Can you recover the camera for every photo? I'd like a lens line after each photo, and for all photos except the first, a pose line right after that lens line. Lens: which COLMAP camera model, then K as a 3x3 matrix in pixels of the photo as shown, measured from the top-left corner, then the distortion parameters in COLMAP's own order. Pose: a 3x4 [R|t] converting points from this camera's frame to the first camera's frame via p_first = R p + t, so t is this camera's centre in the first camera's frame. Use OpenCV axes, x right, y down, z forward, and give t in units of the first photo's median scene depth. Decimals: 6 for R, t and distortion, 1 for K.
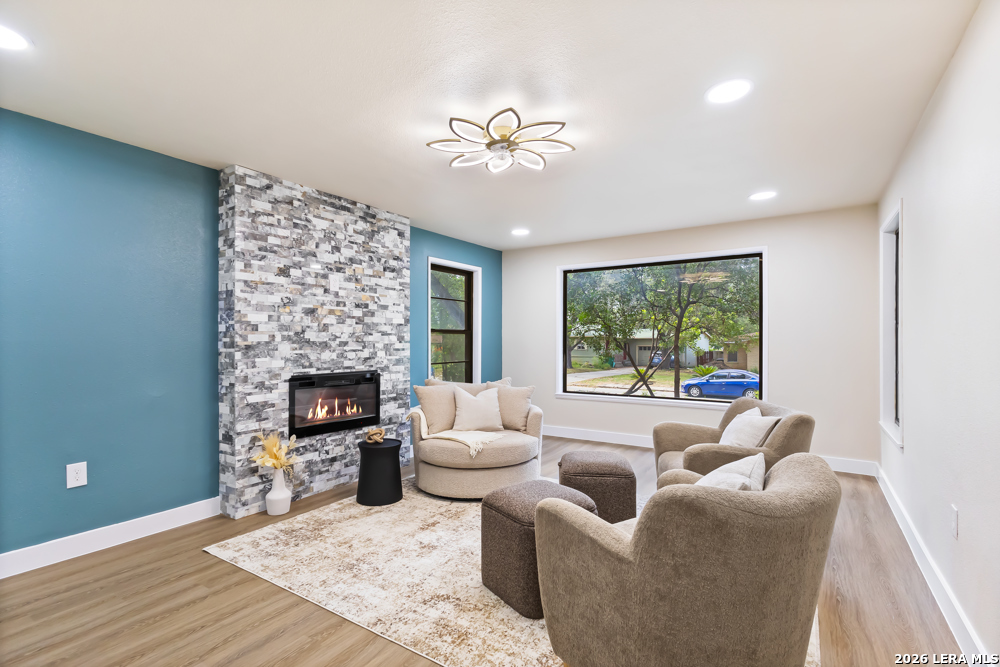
lens RADIAL K [[465.7, 0, 504.1], [0, 465.7, 340.6], [0, 0, 1]] dist [0.002387, 0.000694]
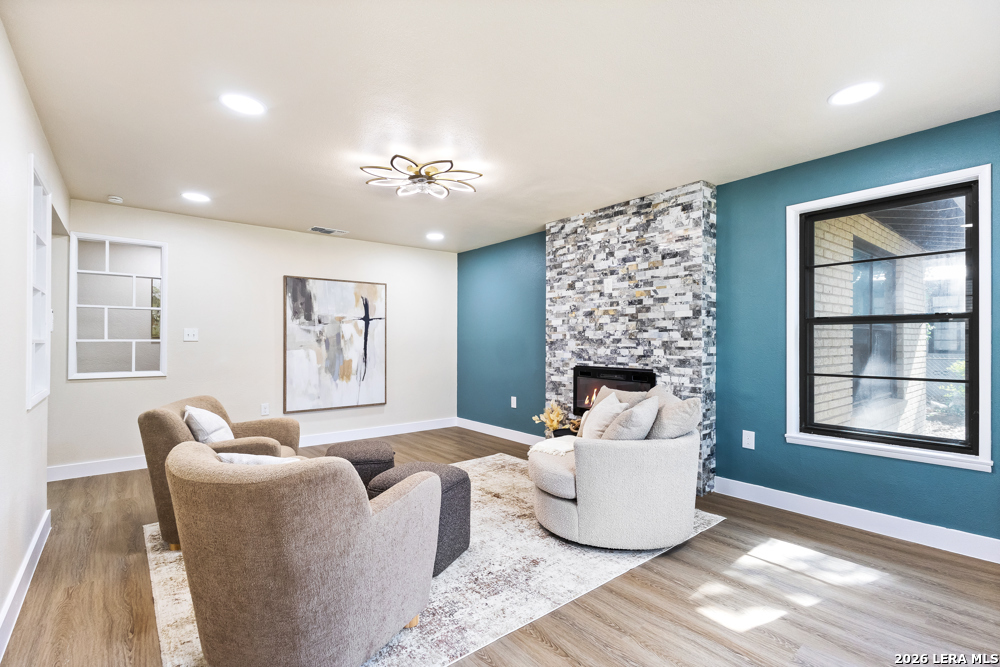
lens RADIAL K [[465.7, 0, 503.1], [0, 465.7, 334.4], [0, 0, 1]] dist [0.002387, 0.000694]
pose [[-0.300601, -0.010954, -0.953687, 0.787164], [0.003056, 0.999918, -0.012448, 0.004545], [0.953745, -0.006656, -0.300543, 1.127754]]
